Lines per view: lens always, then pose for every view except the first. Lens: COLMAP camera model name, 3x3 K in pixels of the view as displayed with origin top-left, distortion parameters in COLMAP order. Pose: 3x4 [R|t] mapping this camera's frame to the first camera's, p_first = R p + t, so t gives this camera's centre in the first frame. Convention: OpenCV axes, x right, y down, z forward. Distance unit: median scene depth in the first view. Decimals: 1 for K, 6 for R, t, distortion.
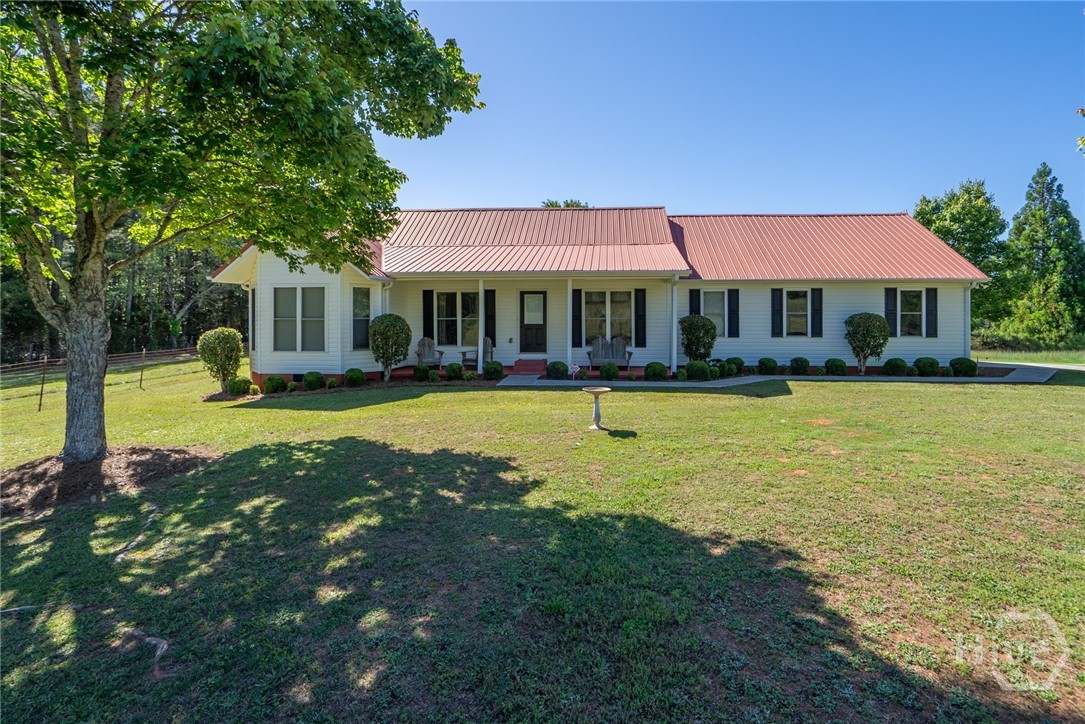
lens RADIAL K [[503.1, 0, 542.5], [0, 503.1, 362.0], [0, 0, 1]] dist [0.001703, 0.000215]
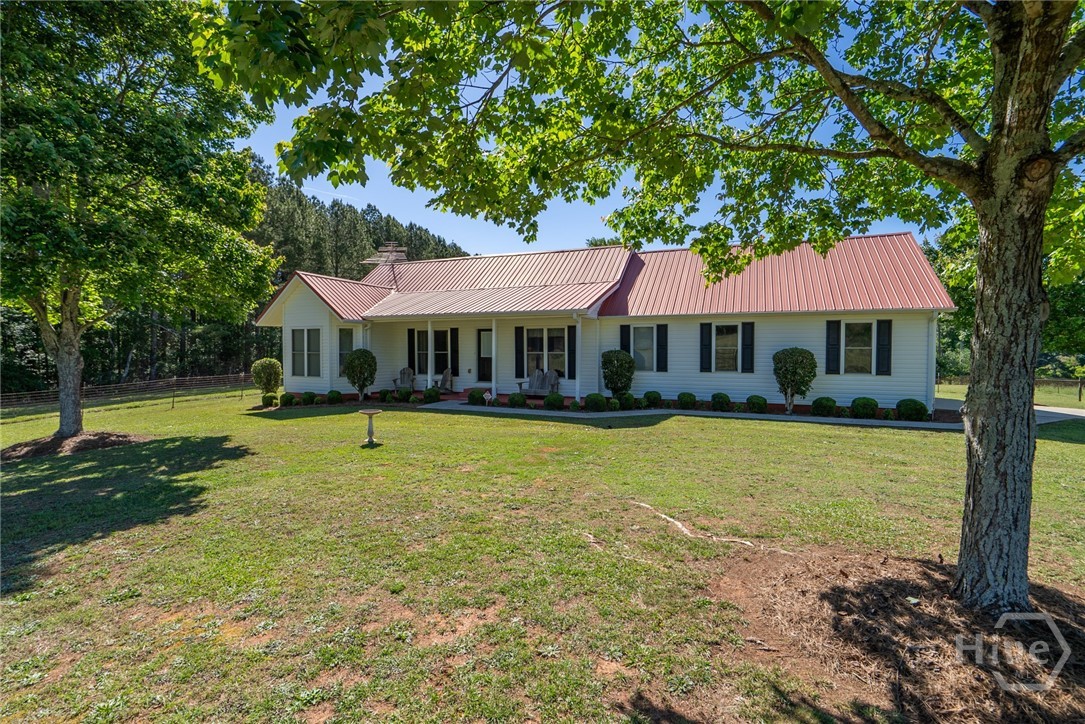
lens RADIAL K [[487.6, 0, 543.4], [0, 487.6, 374.3], [0, 0, 1]] dist [-0.001341, -0.000431]
pose [[0.942805, 0.018110, -0.332853, 0.494963], [-0.031832, 0.998851, -0.035818, -0.000892], [0.331822, 0.044364, 0.942298, -0.007399]]
